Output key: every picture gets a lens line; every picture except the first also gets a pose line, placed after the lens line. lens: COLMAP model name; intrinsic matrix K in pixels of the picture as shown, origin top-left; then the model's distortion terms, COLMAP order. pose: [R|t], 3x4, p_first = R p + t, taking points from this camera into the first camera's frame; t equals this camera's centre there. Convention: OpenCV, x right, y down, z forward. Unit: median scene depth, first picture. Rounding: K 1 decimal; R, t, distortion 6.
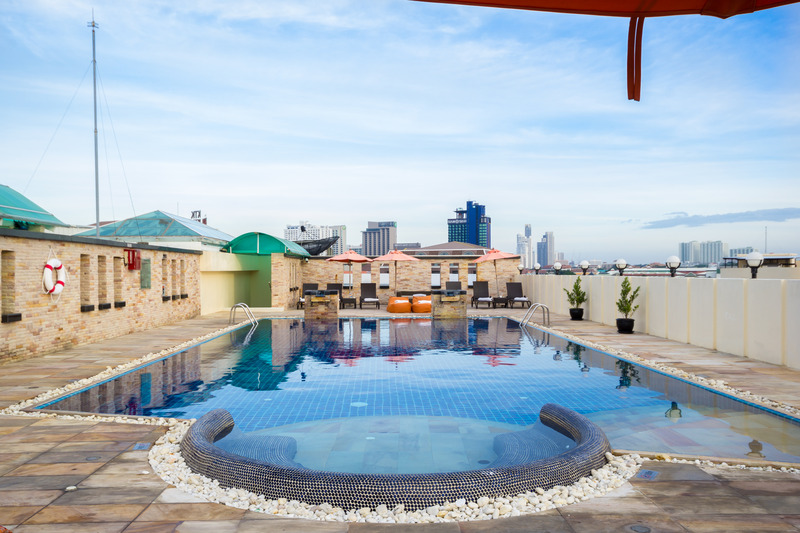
lens RADIAL K [[671.5, 0, 400.0], [0, 671.5, 266.5], [0, 0, 1]] dist [0.012906, 0.009251]
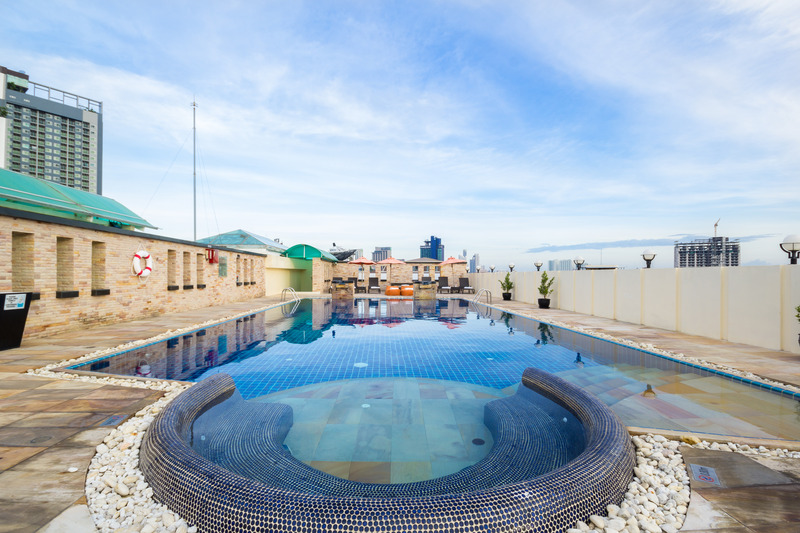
lens RADIAL K [[377.7, 0, 400.0], [0, 377.7, 266.5], [0, 0, 1]] dist [-0.002547, -0.000839]
pose [[0.999803, 0.007993, 0.018142, -0.001035], [-0.007715, 0.999853, -0.015315, 0.020430], [-0.018262, 0.015172, 0.999718, 0.157528]]
